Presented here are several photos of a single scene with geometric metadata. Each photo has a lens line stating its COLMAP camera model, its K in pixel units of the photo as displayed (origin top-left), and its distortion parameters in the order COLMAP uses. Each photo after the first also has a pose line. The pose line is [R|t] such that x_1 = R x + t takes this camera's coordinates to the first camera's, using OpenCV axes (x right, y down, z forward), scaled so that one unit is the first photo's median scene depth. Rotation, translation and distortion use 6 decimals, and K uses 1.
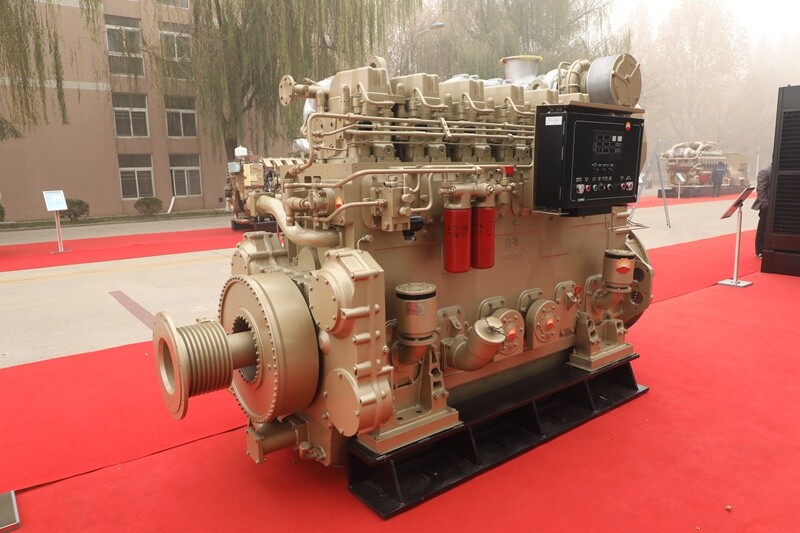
lens RADIAL K [[577.6, 0, 405.5], [0, 577.6, 264.6], [0, 0, 1]] dist [-0.025082, 0.009130]
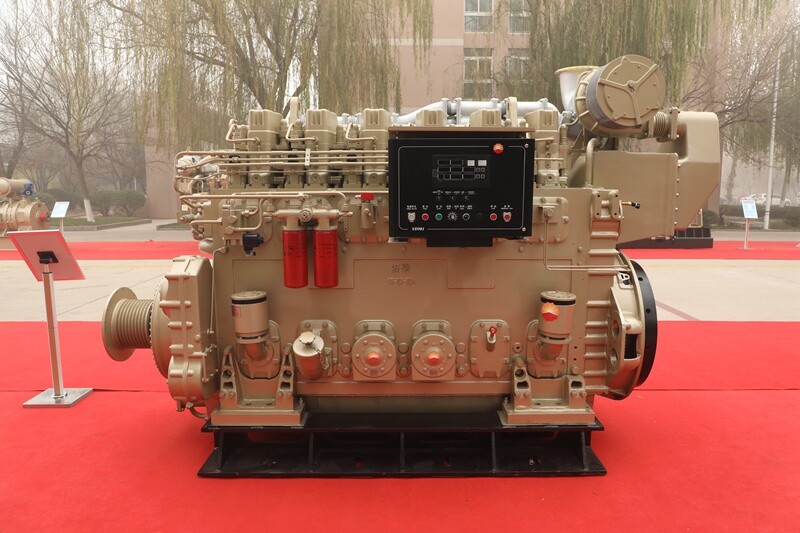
lens RADIAL K [[577.6, 0, 407.5], [0, 577.6, 268.7], [0, 0, 1]] dist [-0.025082, 0.009130]
pose [[0.771246, 0.097067, -0.629093, 0.914484], [-0.111464, 0.993629, 0.016662, -0.062448], [0.626702, 0.057271, 0.777151, 0.259208]]
